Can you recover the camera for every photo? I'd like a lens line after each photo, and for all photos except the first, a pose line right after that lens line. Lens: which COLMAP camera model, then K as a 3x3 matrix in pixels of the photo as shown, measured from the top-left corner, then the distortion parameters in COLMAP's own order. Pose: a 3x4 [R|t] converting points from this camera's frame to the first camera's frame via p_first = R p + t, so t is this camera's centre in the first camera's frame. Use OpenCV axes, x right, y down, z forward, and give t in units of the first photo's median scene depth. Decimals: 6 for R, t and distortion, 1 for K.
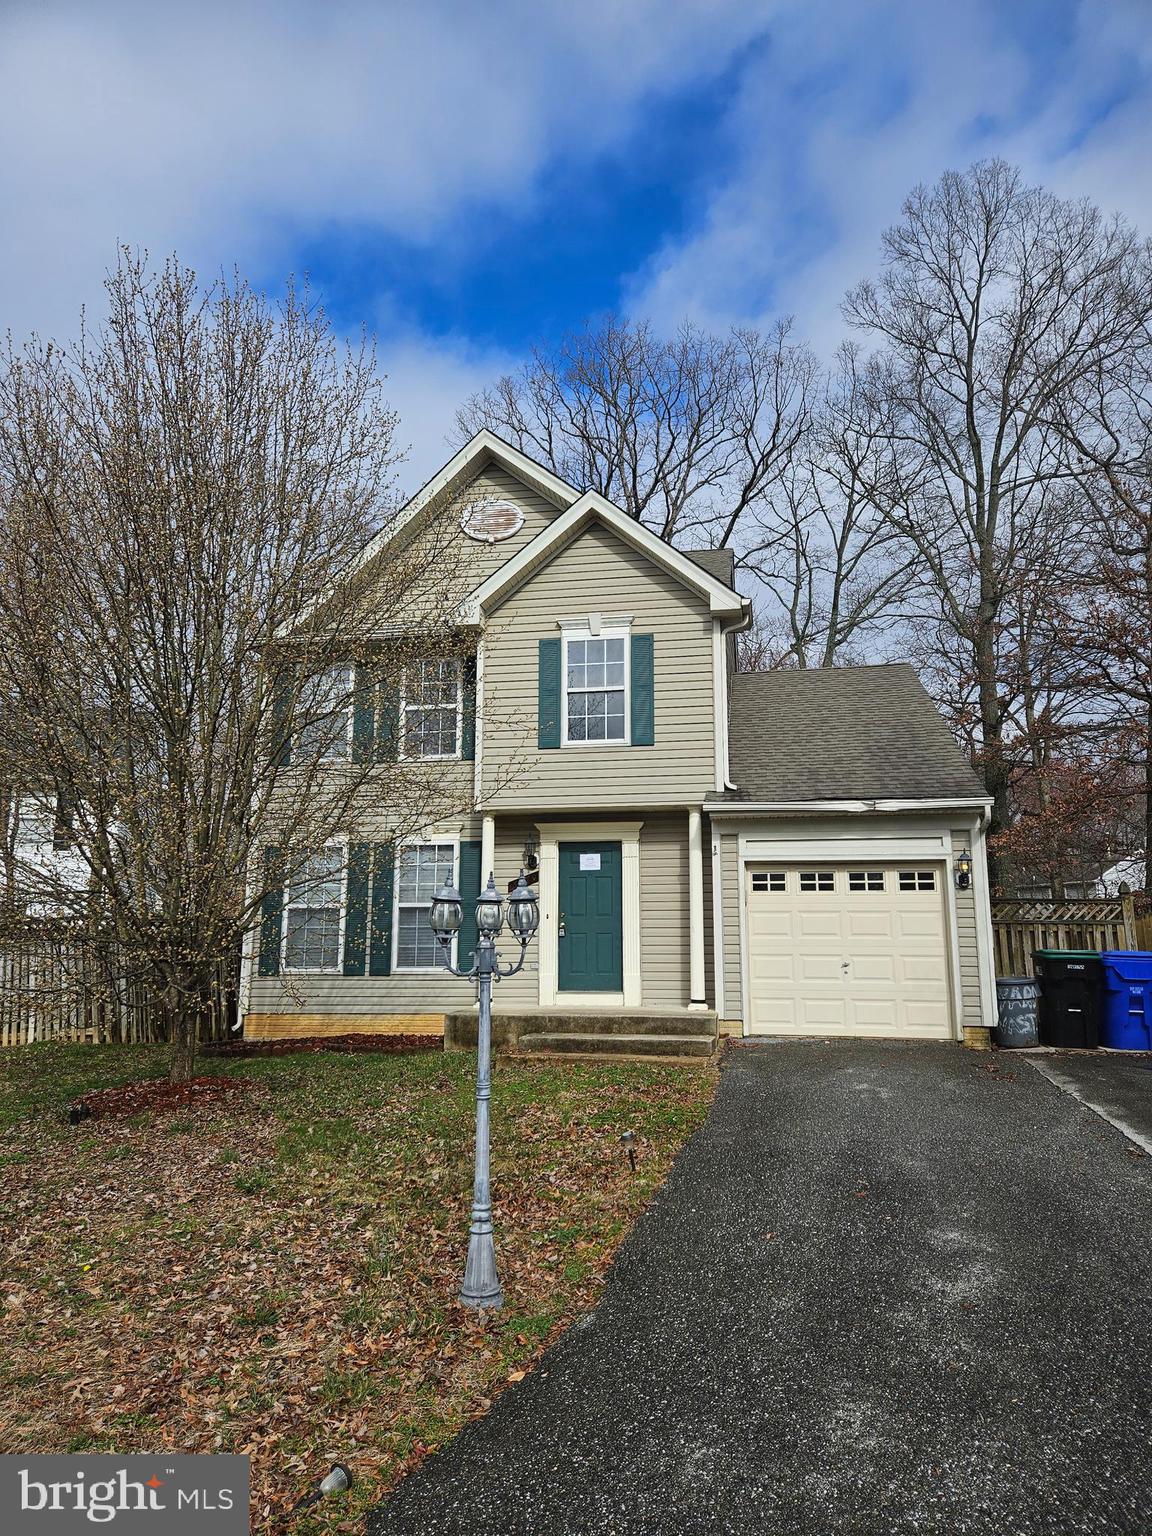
lens RADIAL K [[1022.7, 0, 603.3], [0, 1022.7, 780.9], [0, 0, 1]] dist [0.071883, -0.062284]
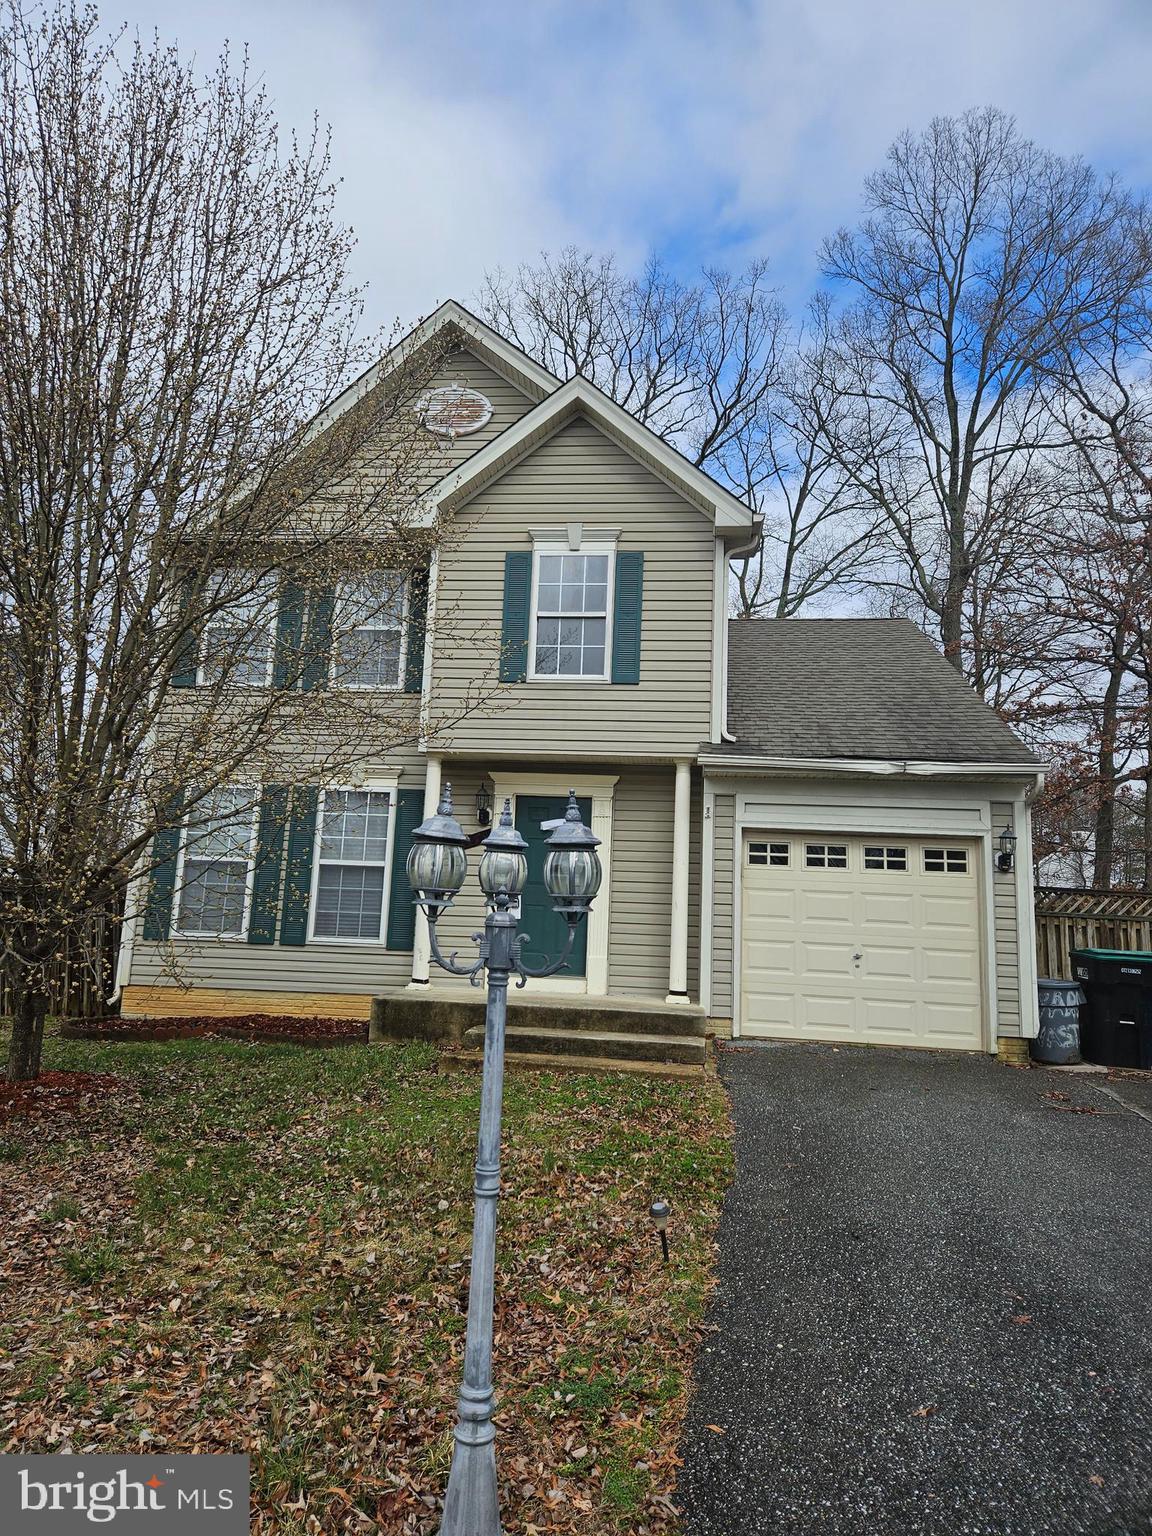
lens RADIAL K [[1022.7, 0, 574.5], [0, 1022.7, 757.0], [0, 0, 1]] dist [0.071883, -0.062284]
pose [[0.997422, 0.050590, 0.050889, -0.043131], [-0.050742, 0.998710, 0.001702, 0.026160], [-0.050737, -0.004280, 0.998703, 0.171003]]
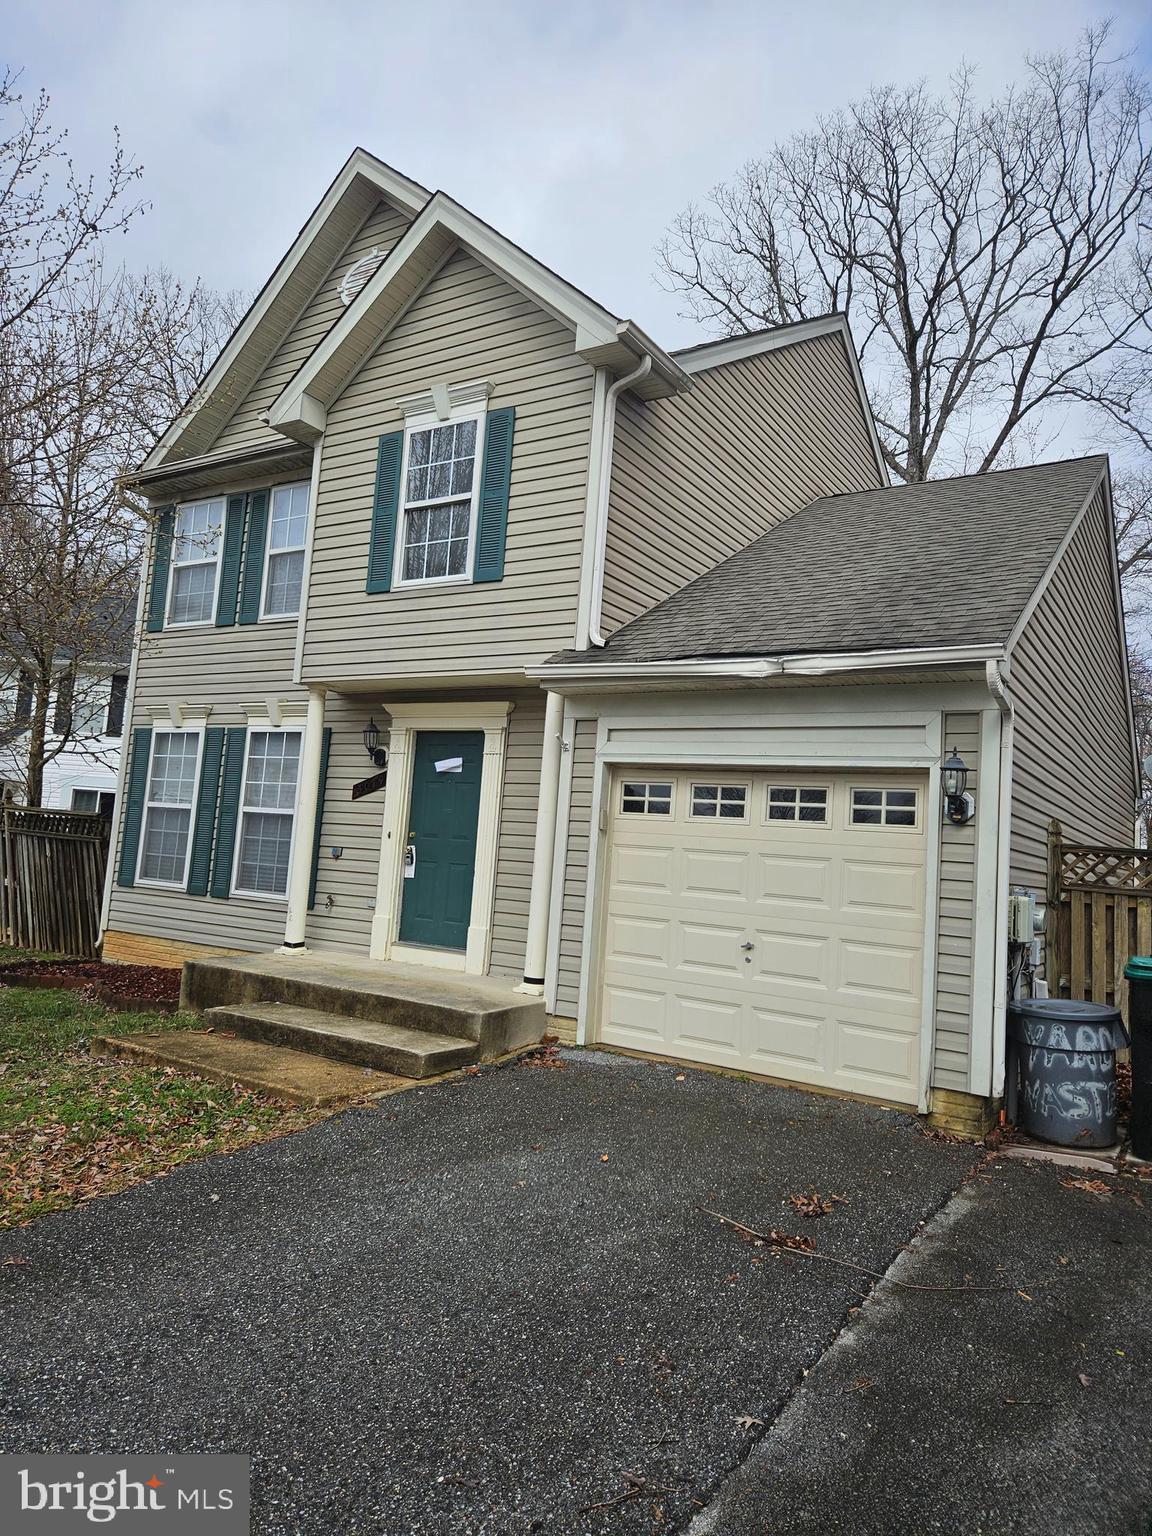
lens RADIAL K [[1022.7, 0, 571.1], [0, 1022.7, 764.5], [0, 0, 1]] dist [0.071883, -0.062284]
pose [[0.916193, 0.031479, -0.399499, 0.359944], [-0.008425, 0.998203, 0.059333, 0.042884], [0.400649, -0.050995, 0.914812, 0.428545]]
